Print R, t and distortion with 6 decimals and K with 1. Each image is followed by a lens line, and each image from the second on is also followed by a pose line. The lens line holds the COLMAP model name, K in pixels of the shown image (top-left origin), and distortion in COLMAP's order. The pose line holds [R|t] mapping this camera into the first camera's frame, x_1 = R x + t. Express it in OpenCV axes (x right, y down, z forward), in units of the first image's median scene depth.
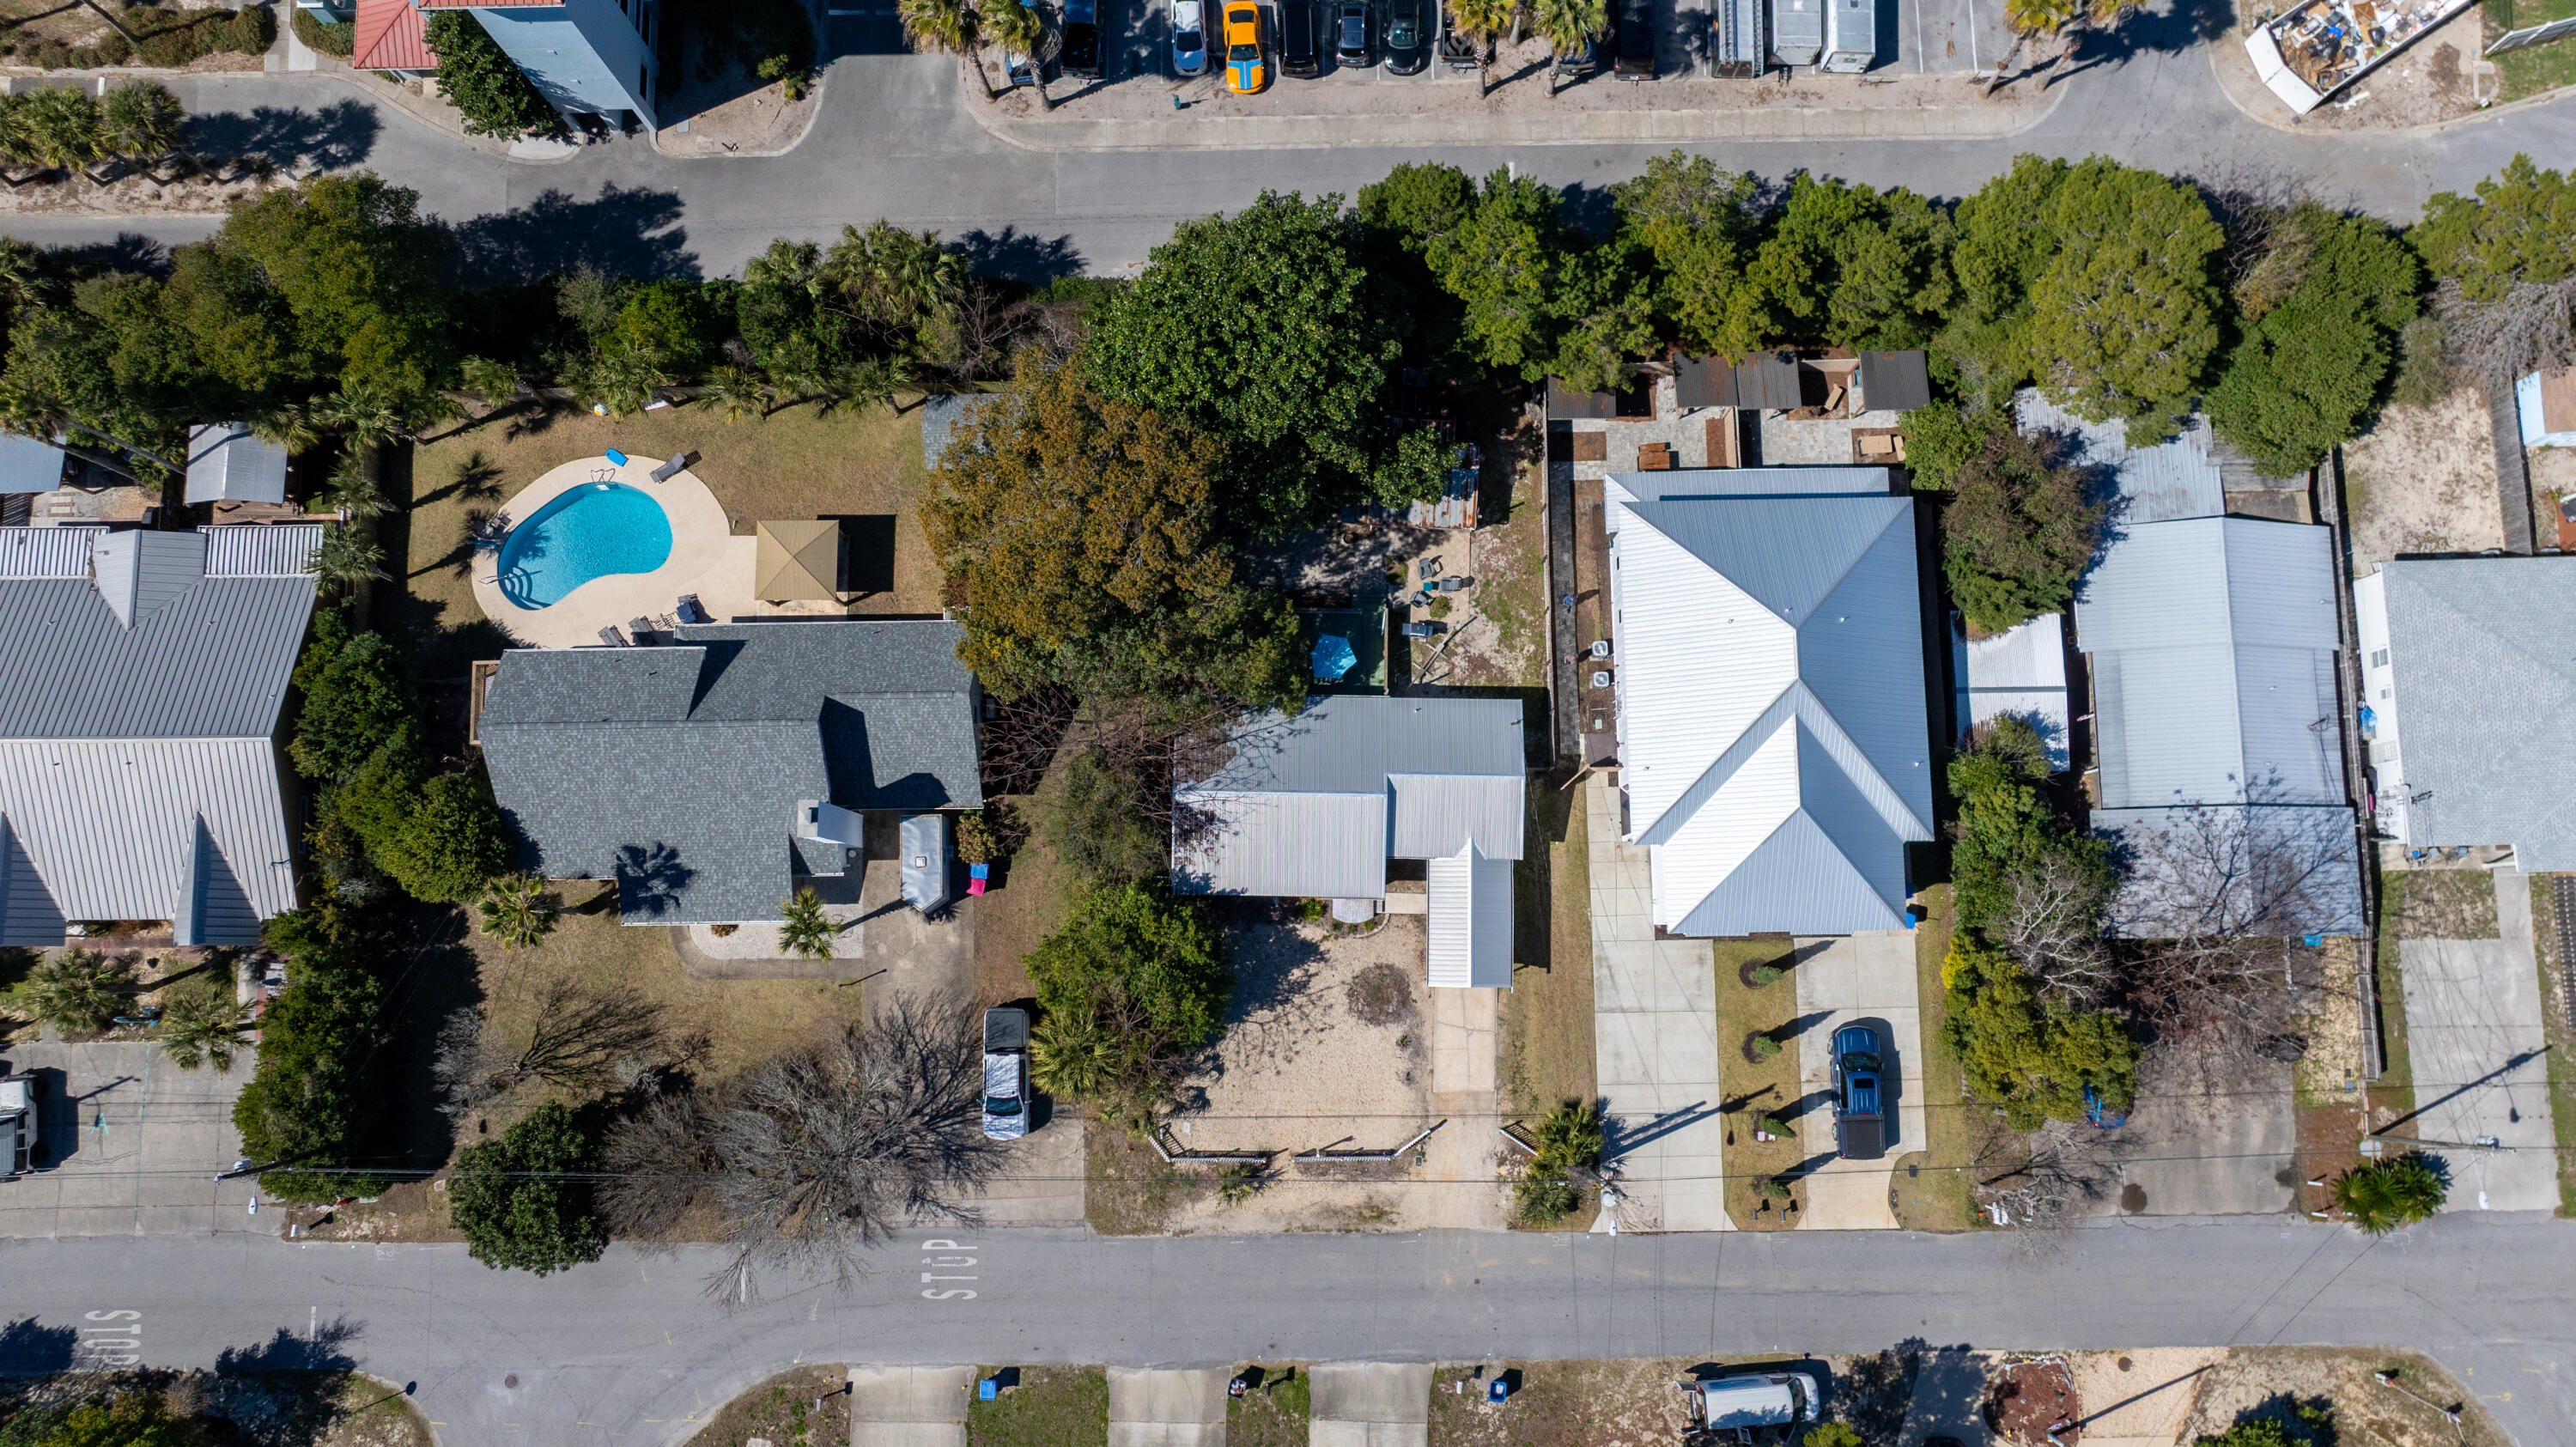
lens RADIAL K [[1934.7, 0, 1272.3], [0, 1934.7, 716.0], [0, 0, 1]] dist [-0.042879, 0.033416]
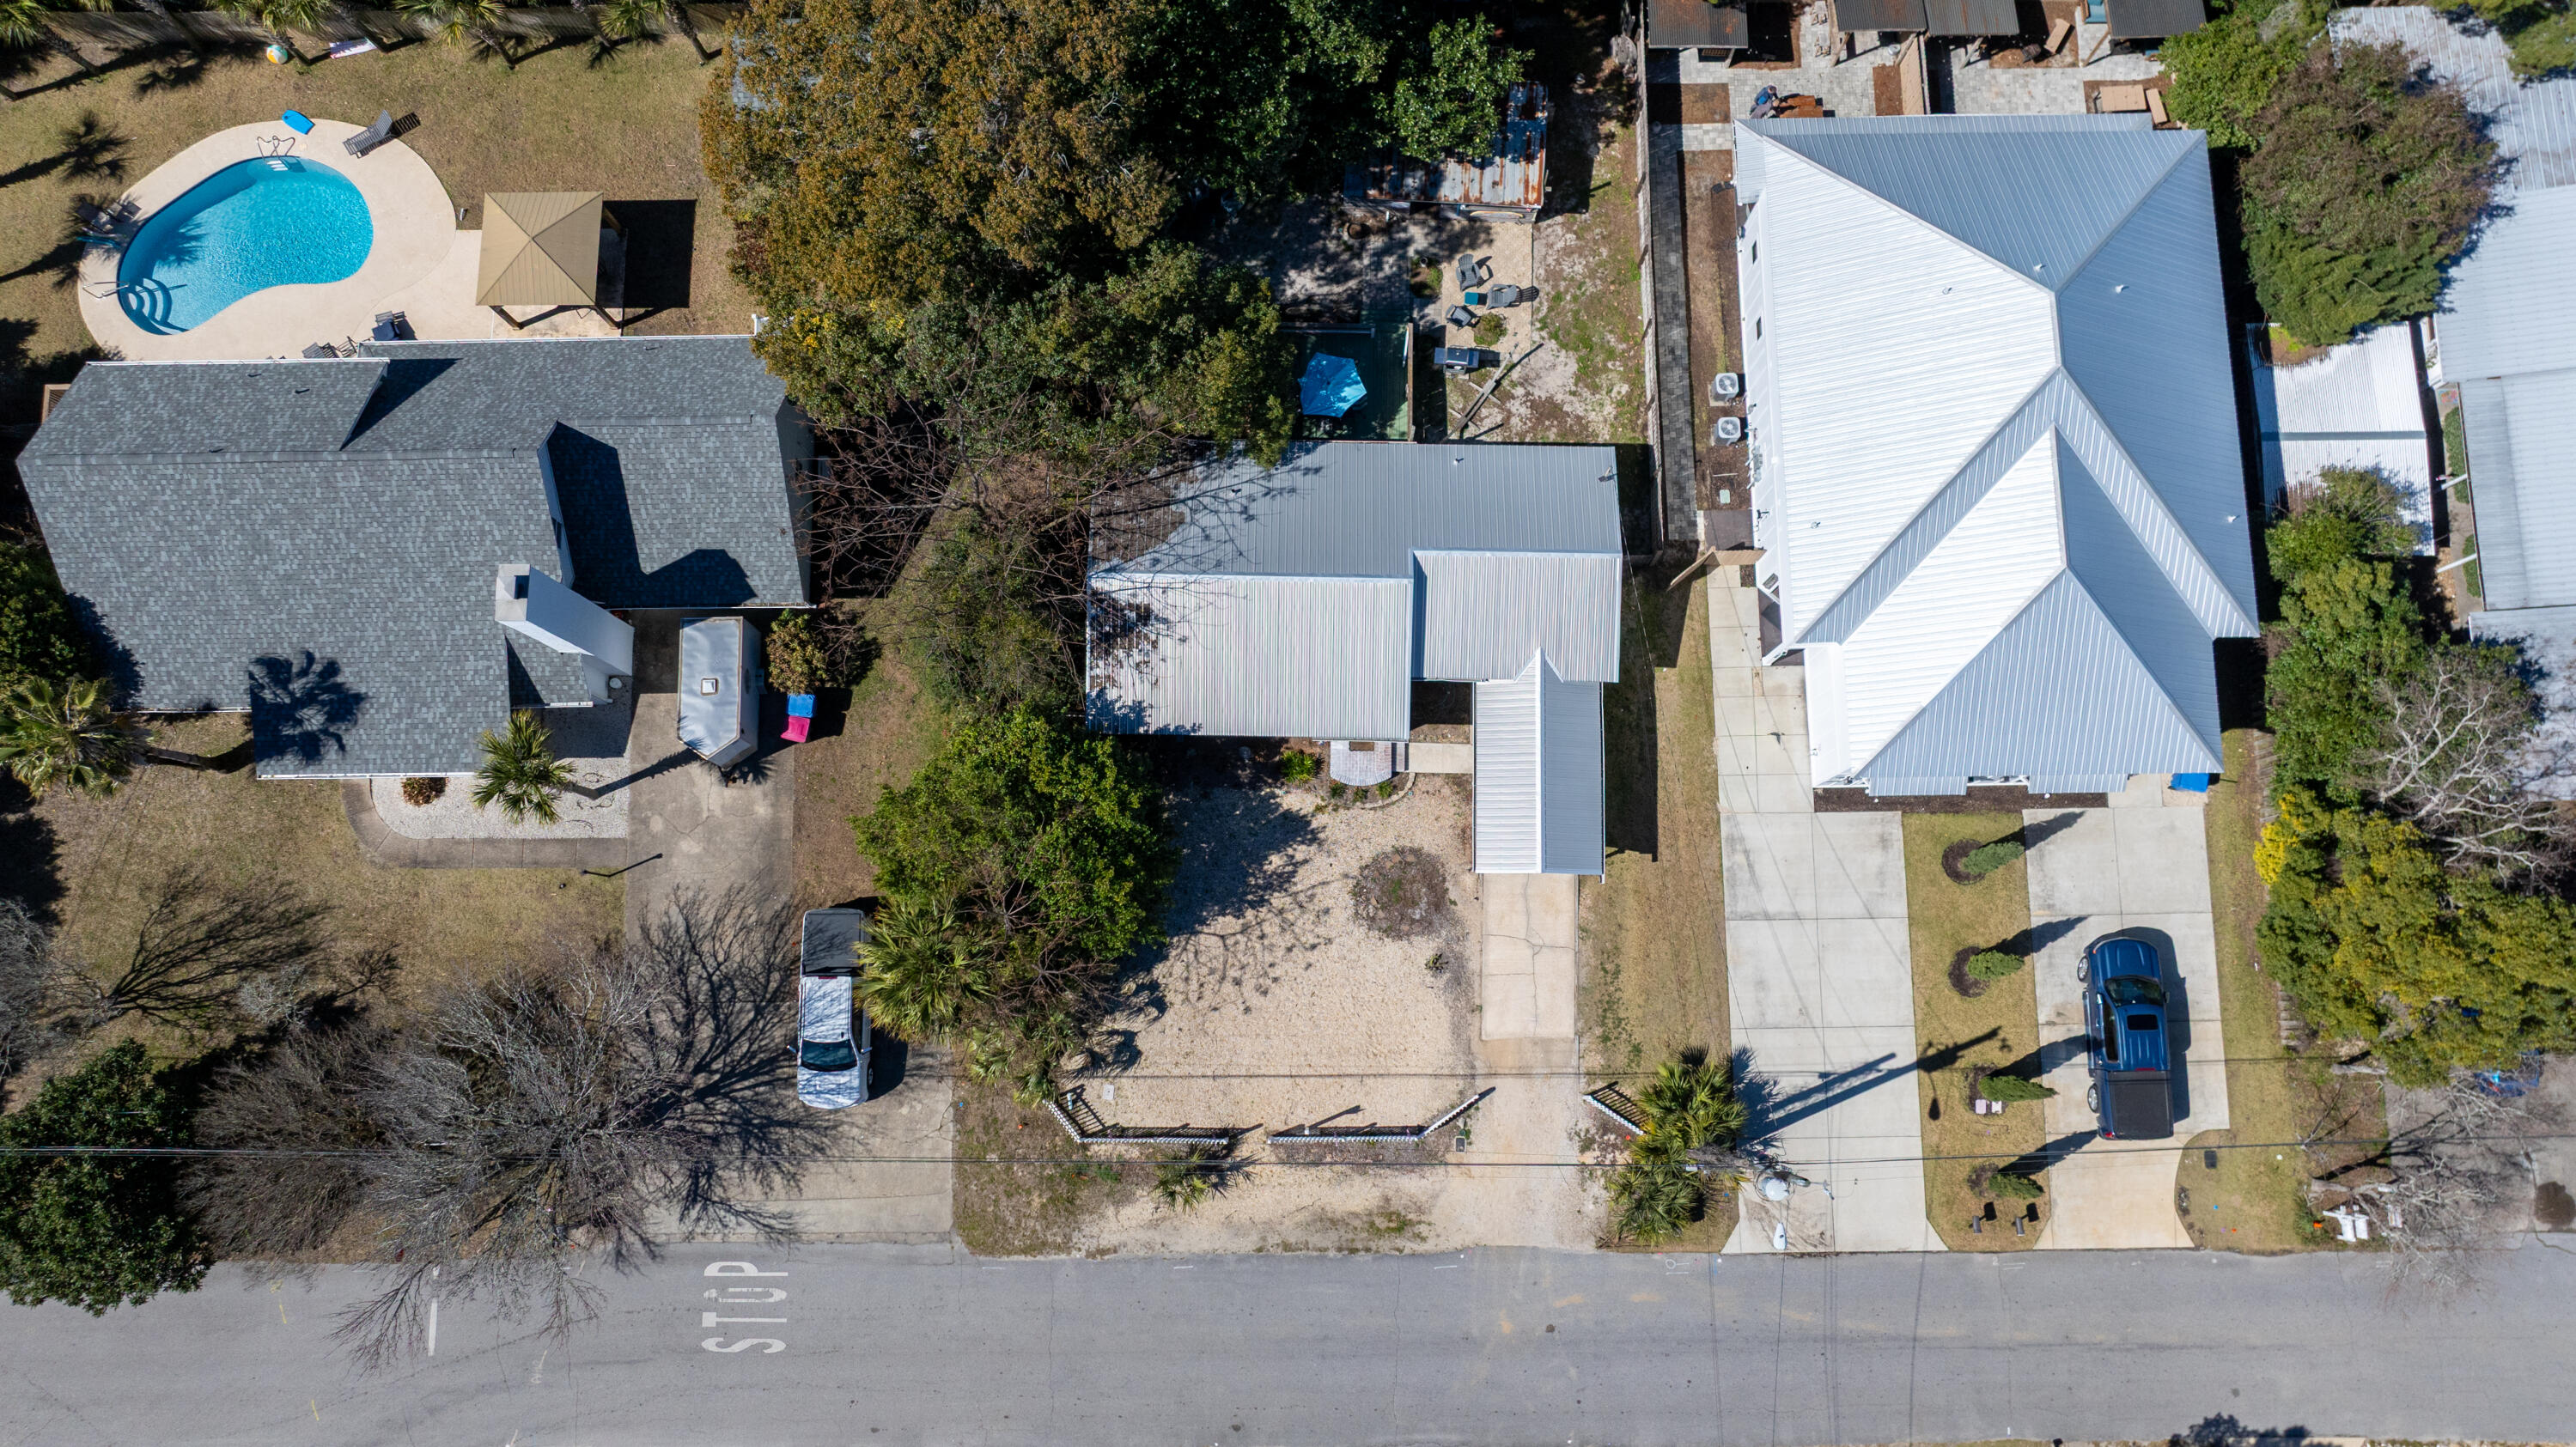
lens RADIAL K [[1934.4, 0, 1276.9], [0, 1934.4, 721.4], [0, 0, 1]] dist [-0.042879, 0.033416]
pose [[0.999996, 0.002657, -0.000837, 0.013506], [-0.002684, 0.999407, -0.034333, 0.109439], [0.000745, 0.034335, 0.999410, 0.337513]]
